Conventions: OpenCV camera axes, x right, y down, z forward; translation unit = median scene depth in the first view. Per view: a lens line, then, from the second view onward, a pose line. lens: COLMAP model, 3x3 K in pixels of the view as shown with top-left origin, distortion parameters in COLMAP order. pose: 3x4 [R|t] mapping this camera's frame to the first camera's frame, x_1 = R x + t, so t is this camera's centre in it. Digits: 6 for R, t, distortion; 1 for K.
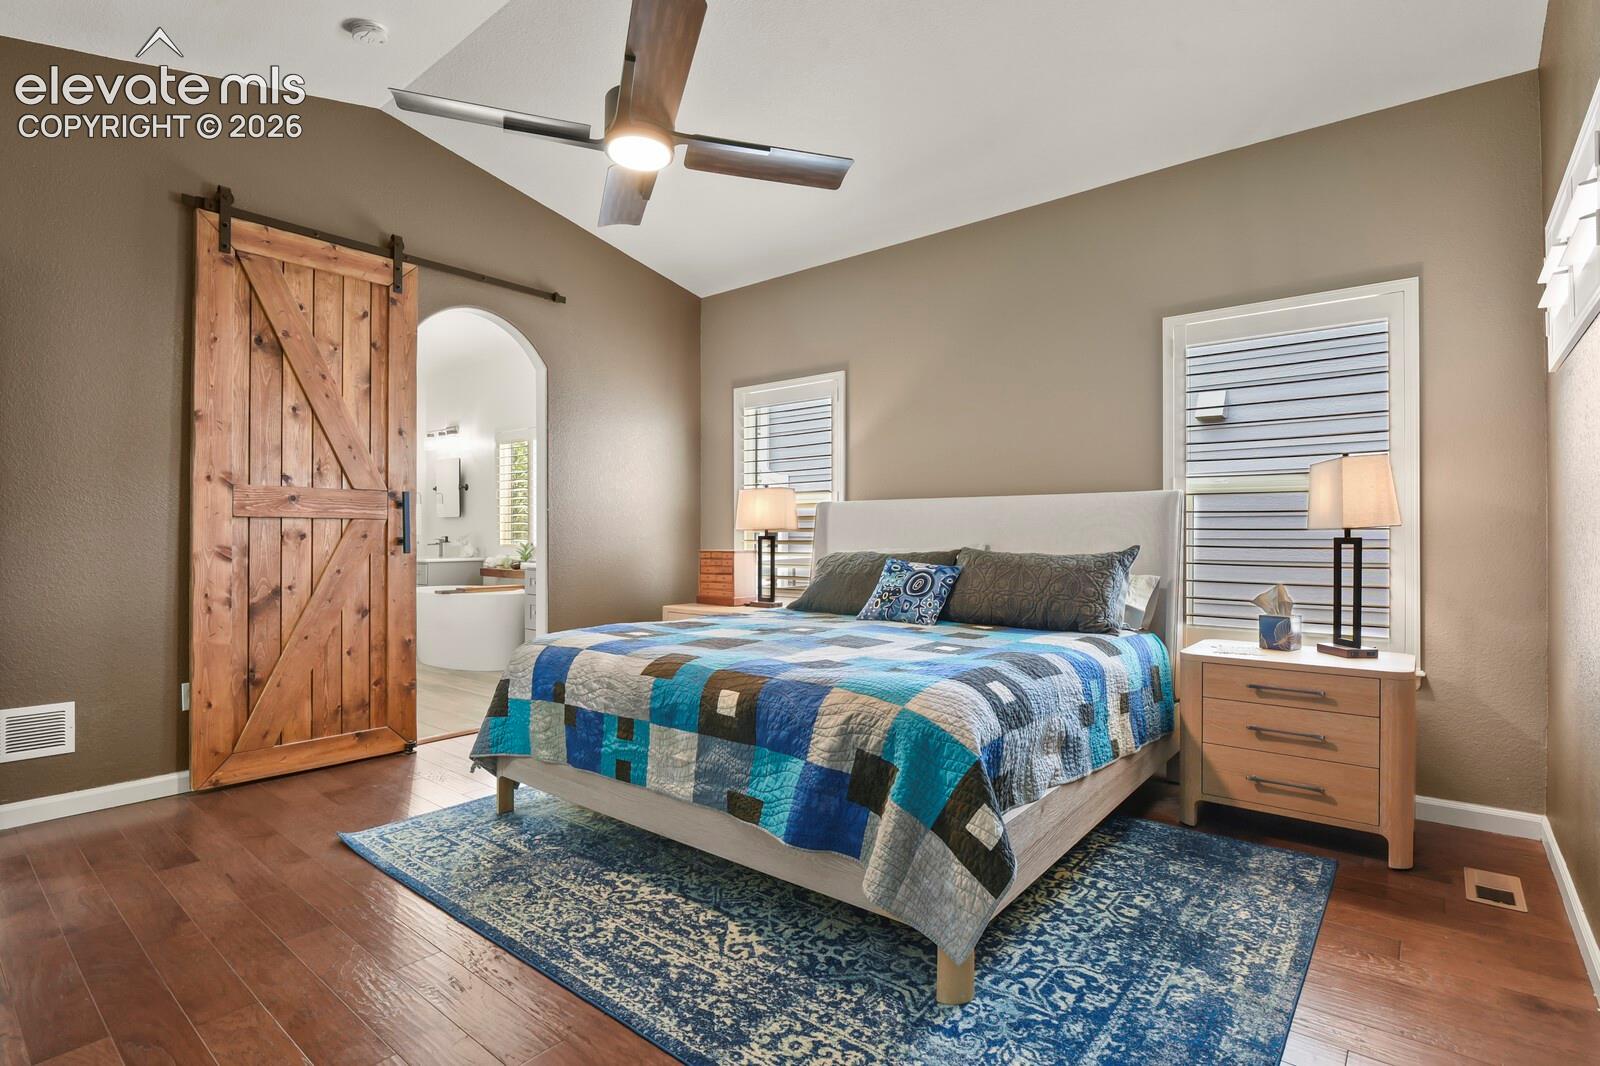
lens RADIAL K [[776.9, 0, 810.5], [0, 776.9, 534.5], [0, 0, 1]] dist [-0.004375, -0.007931]
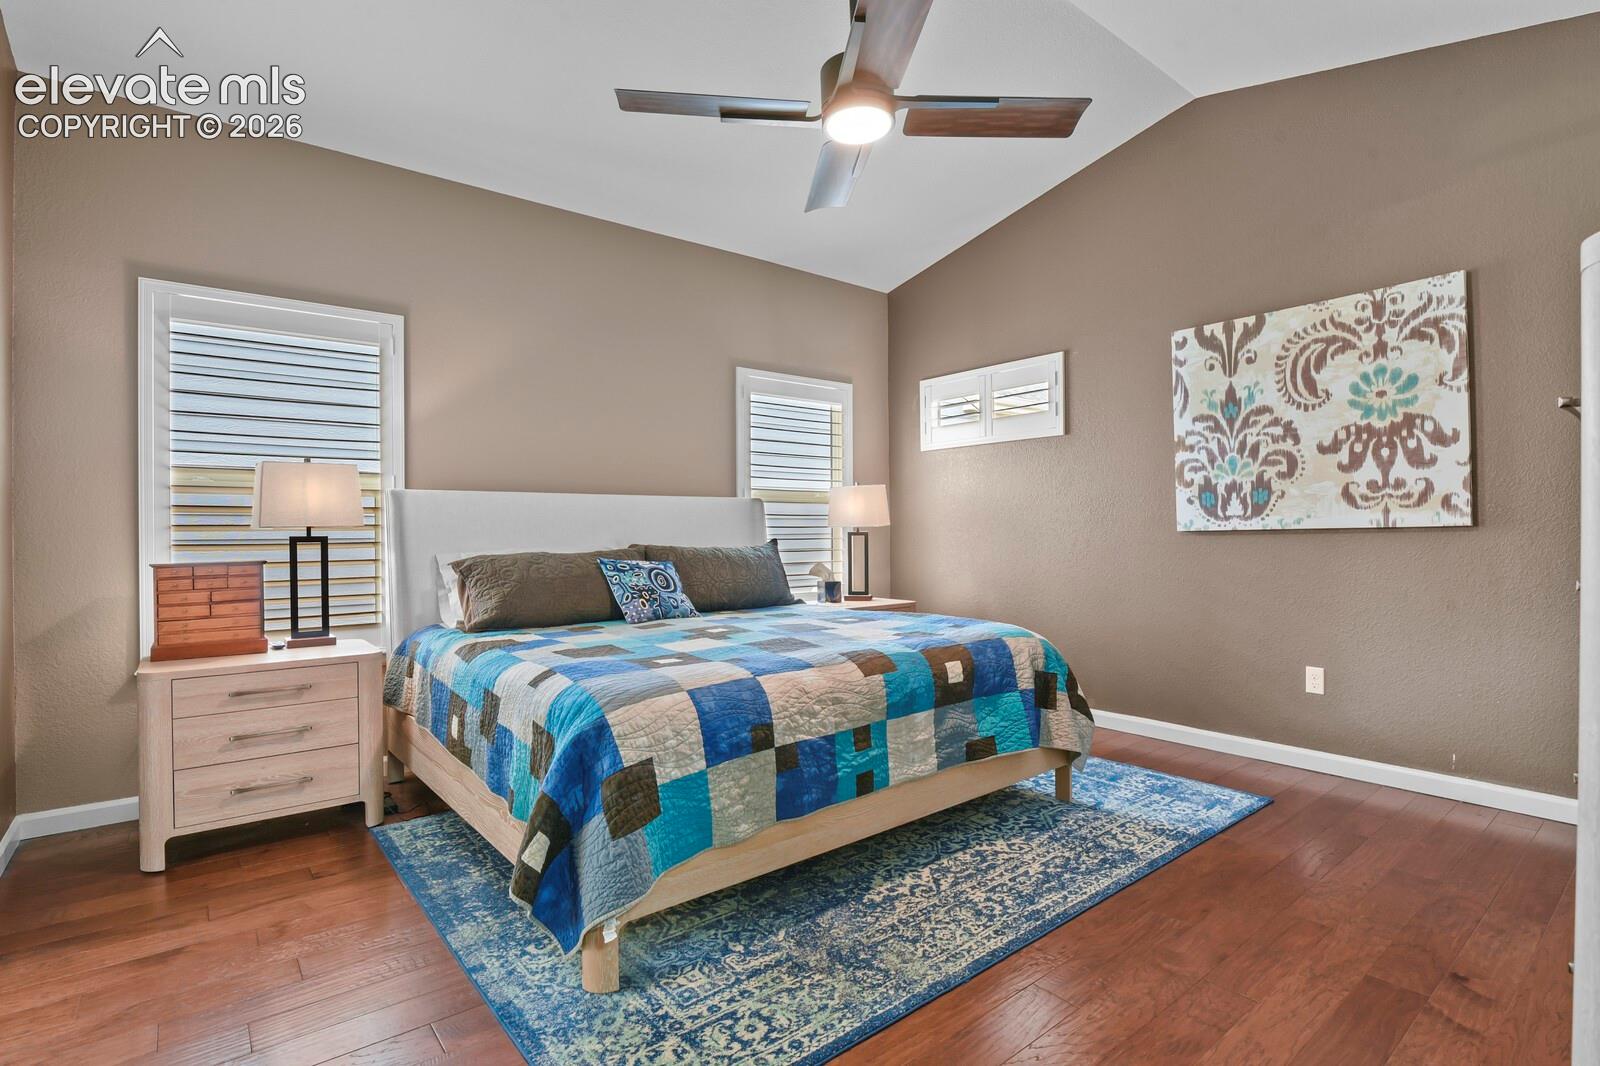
lens RADIAL K [[776.9, 0, 809.9], [0, 776.9, 530.1], [0, 0, 1]] dist [-0.004375, -0.007931]
pose [[0.198020, -0.001792, 0.980196, -1.241795], [0.006583, 0.999978, 0.000498, -0.000953], [-0.980176, 0.006354, 0.198028, 0.933244]]
